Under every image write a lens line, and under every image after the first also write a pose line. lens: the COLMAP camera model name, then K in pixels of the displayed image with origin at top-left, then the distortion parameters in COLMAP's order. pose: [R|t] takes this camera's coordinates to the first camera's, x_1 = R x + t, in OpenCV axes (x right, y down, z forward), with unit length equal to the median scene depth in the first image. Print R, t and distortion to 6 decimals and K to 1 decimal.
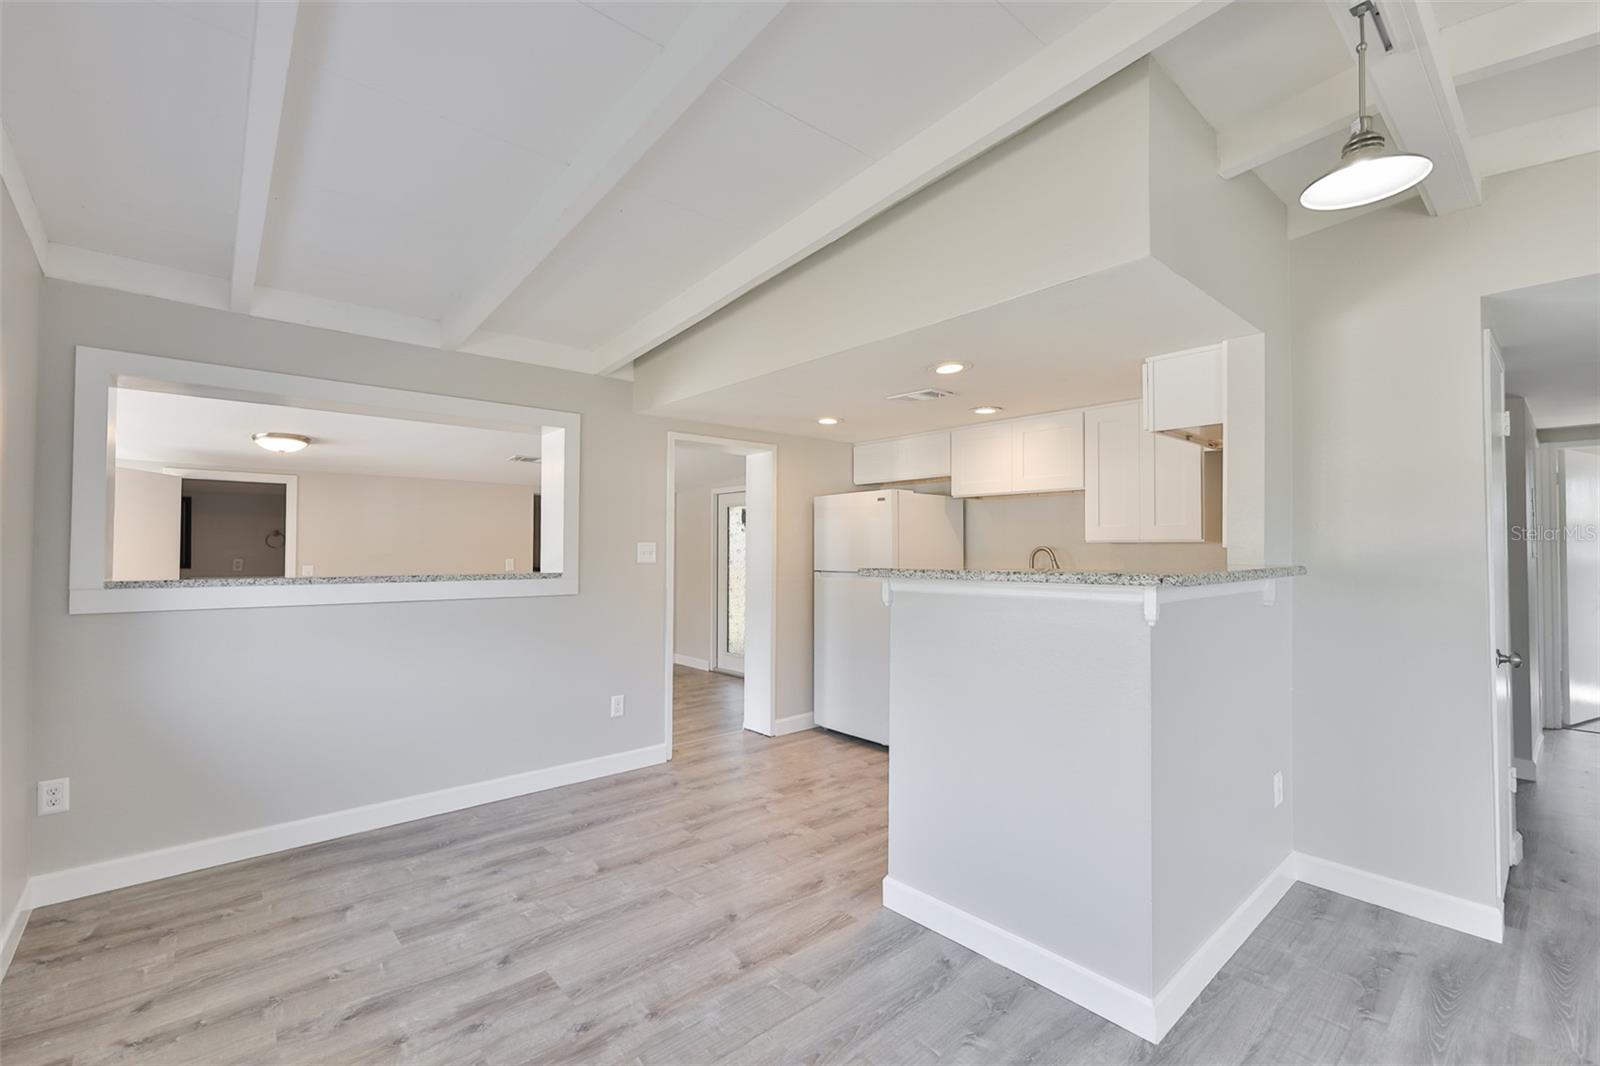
lens RADIAL K [[694.0, 0, 794.7], [0, 694.0, 535.2], [0, 0, 1]] dist [-0.001435, -0.000113]
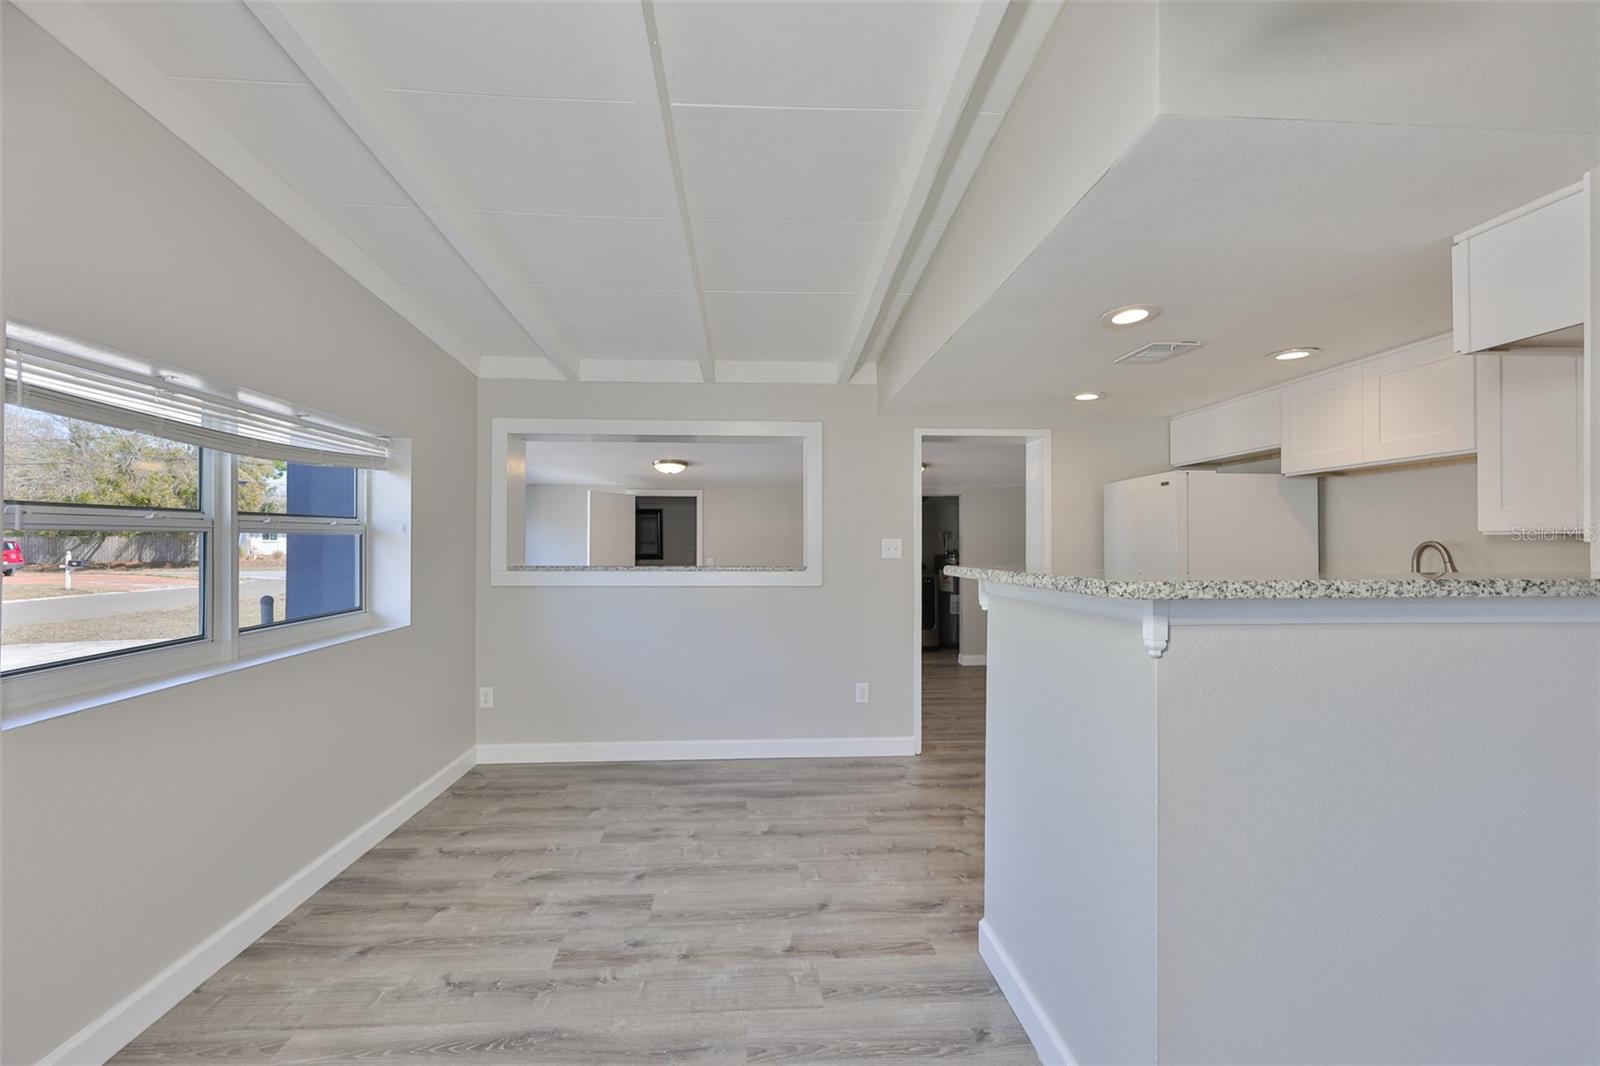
lens RADIAL K [[680.9, 0, 790.3], [0, 680.9, 536.3], [0, 0, 1]] dist [-0.001470, -0.000170]
pose [[0.789550, -0.009162, -0.613618, 0.417907], [0.013376, 0.999908, 0.002281, 0.003718], [0.613541, -0.010008, 0.789599, 0.158816]]
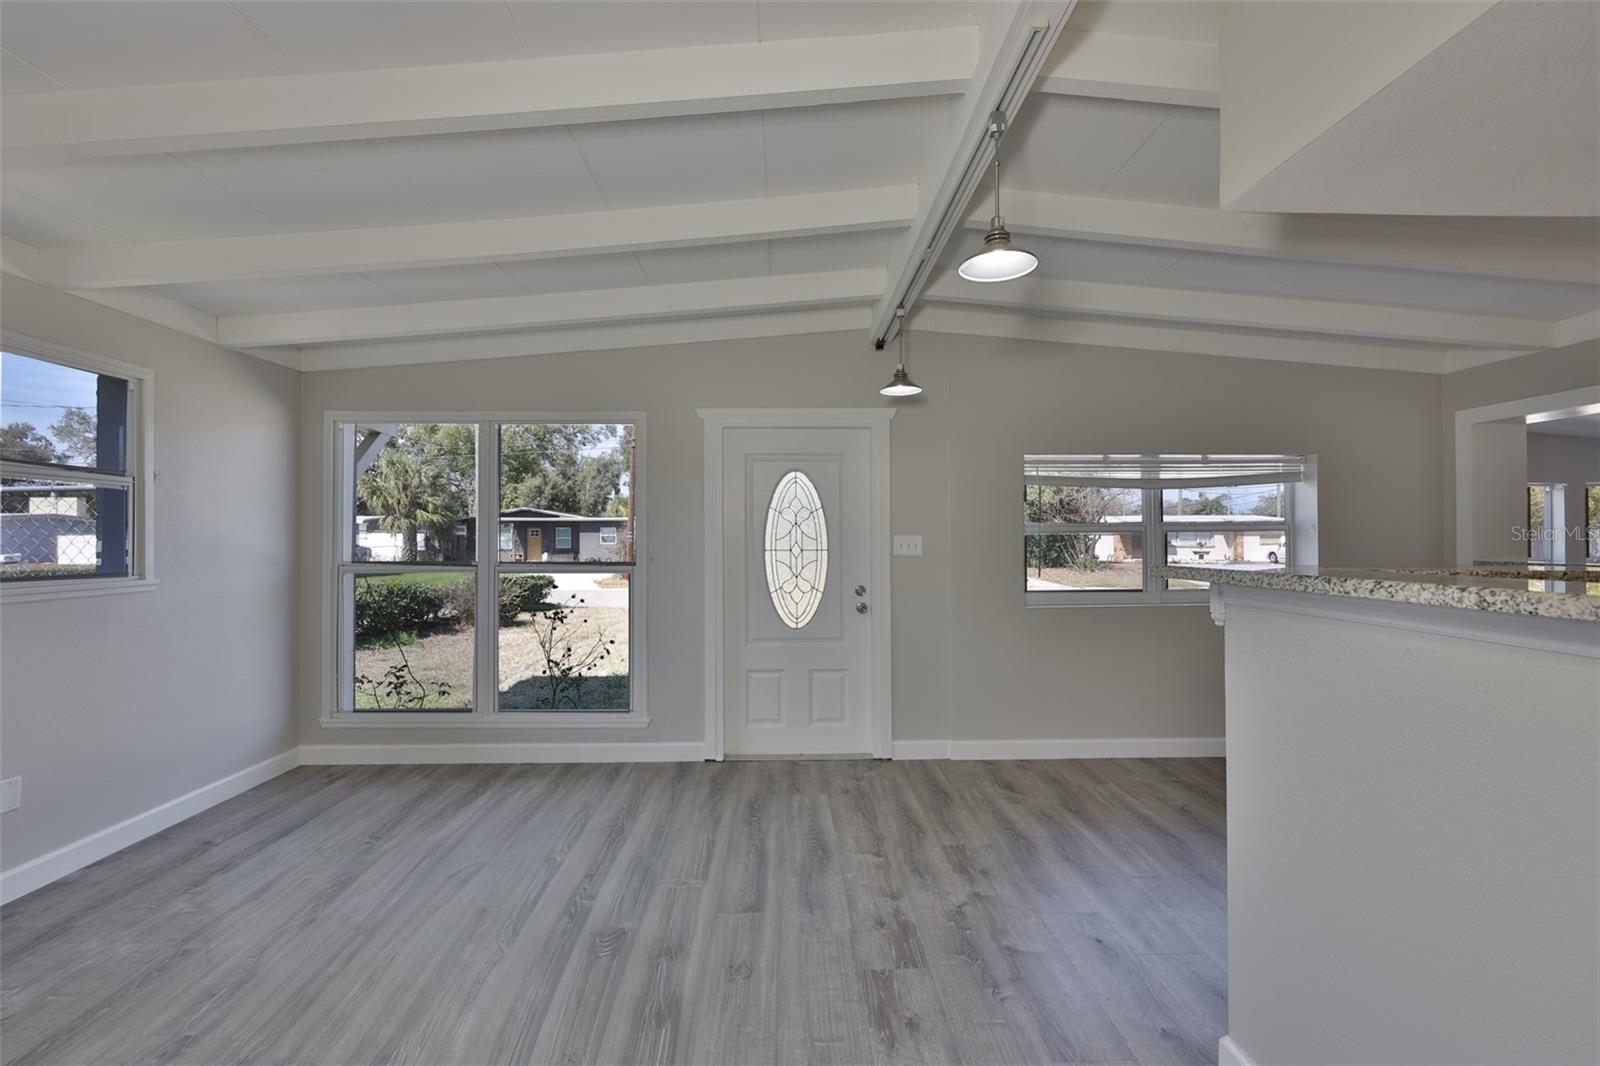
lens RADIAL K [[674.7, 0, 797.2], [0, 674.7, 532.4], [0, 0, 1]] dist [0.001949, -0.000009]
pose [[-0.646334, -0.008115, -0.763011, 1.001134], [0.014381, 0.999636, -0.022813, 0.013831], [0.762919, -0.025718, -0.645983, 0.744742]]
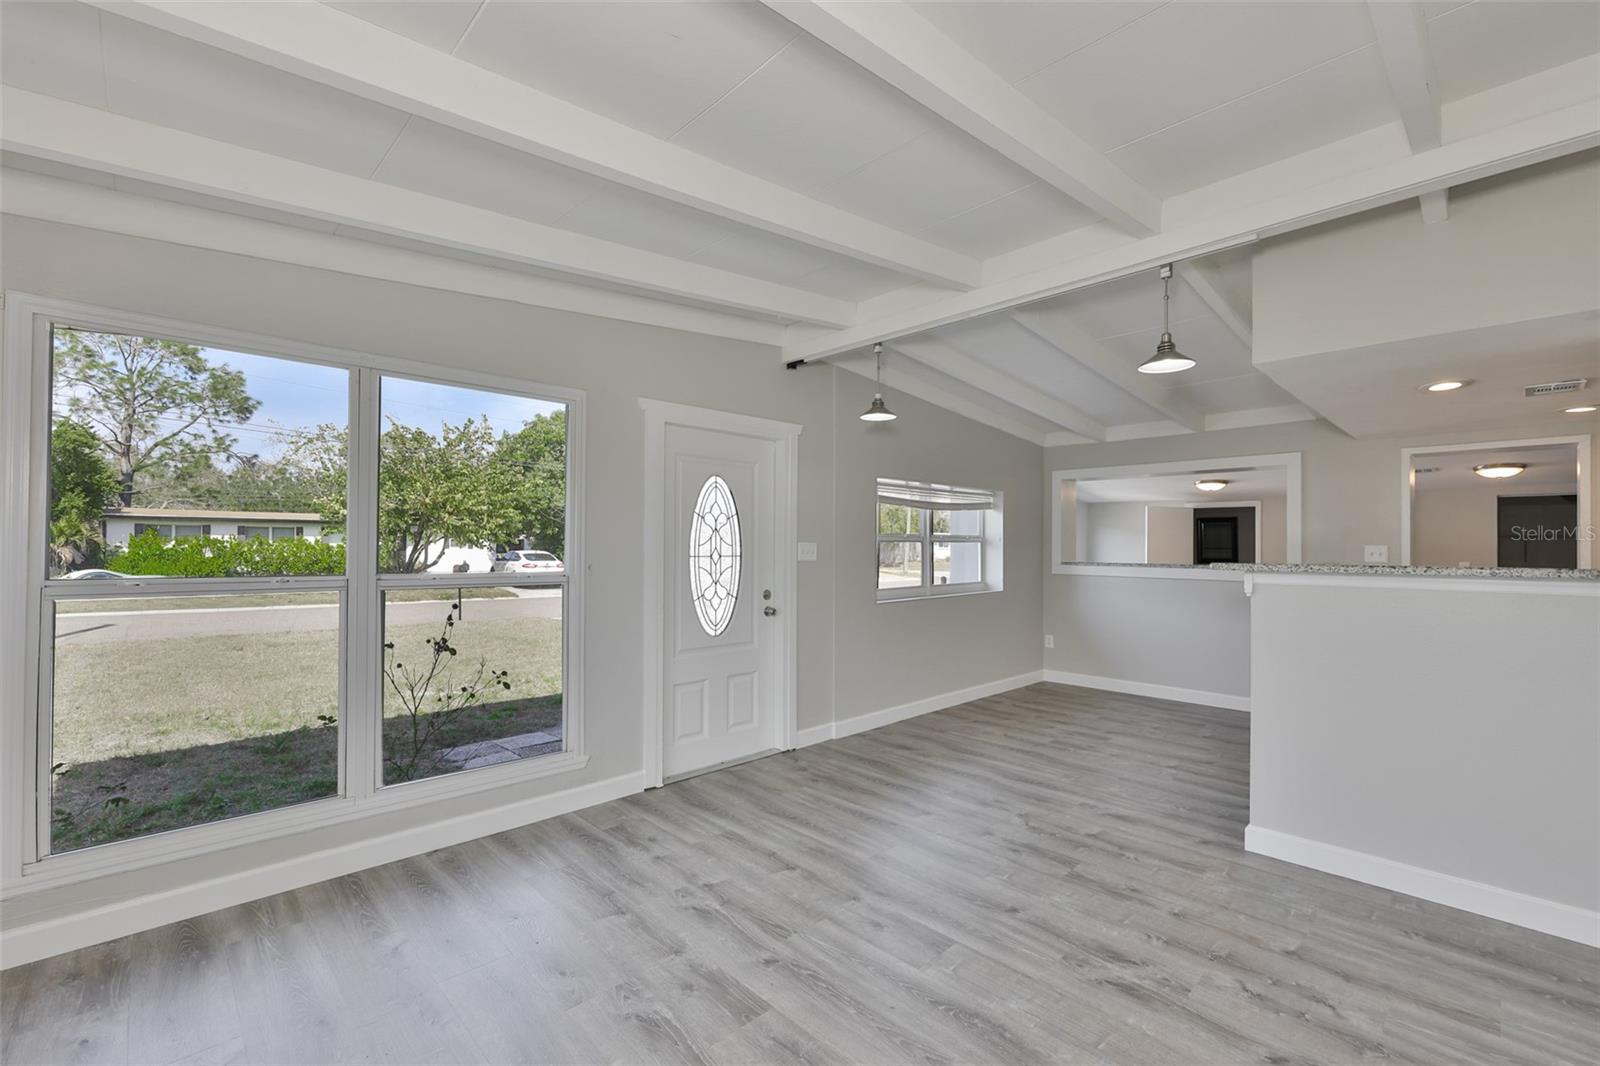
lens RADIAL K [[680.9, 0, 790.3], [0, 680.9, 536.3], [0, 0, 1]] dist [-0.001470, -0.000170]
pose [[0.039675, -0.017145, -0.999066, 1.338518], [0.011872, 0.999790, -0.016686, 0.002670], [0.999142, -0.011199, 0.039870, -0.087542]]
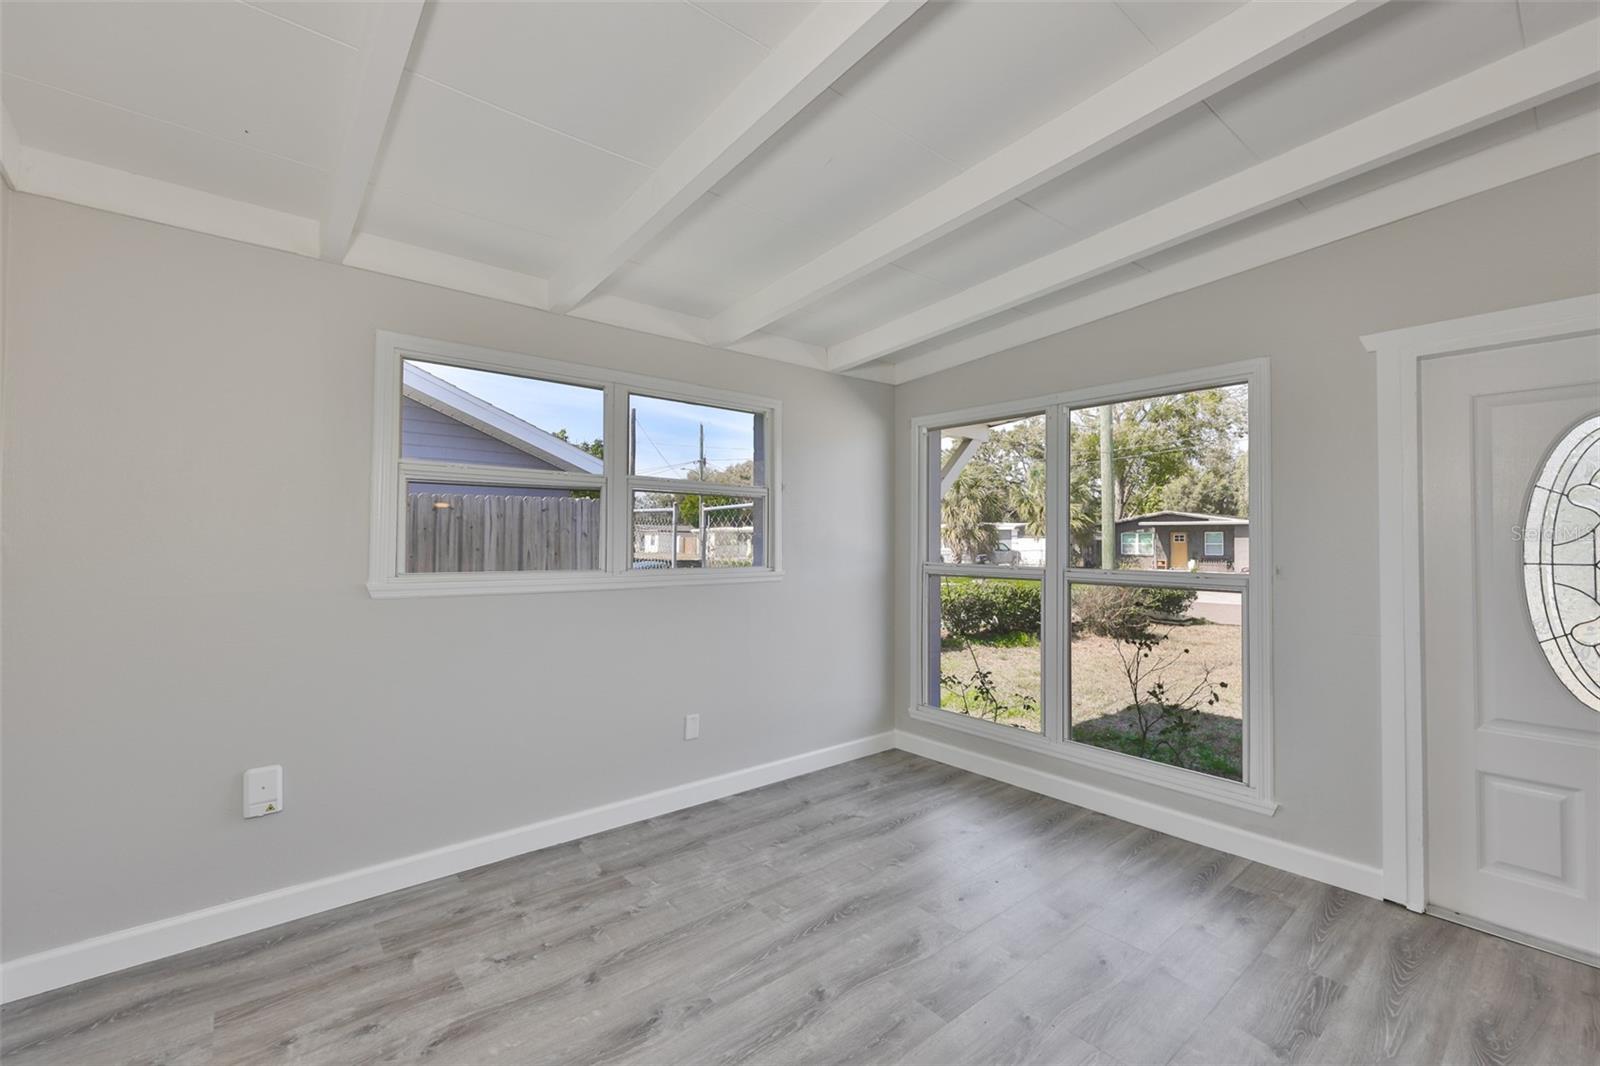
lens RADIAL K [[674.7, 0, 797.2], [0, 674.7, 532.4], [0, 0, 1]] dist [0.001949, -0.000009]
pose [[-0.999687, -0.008829, 0.023421, 0.788307], [-0.009595, 0.999416, -0.032804, 0.016092], [-0.023118, -0.033019, -0.999187, 0.582620]]
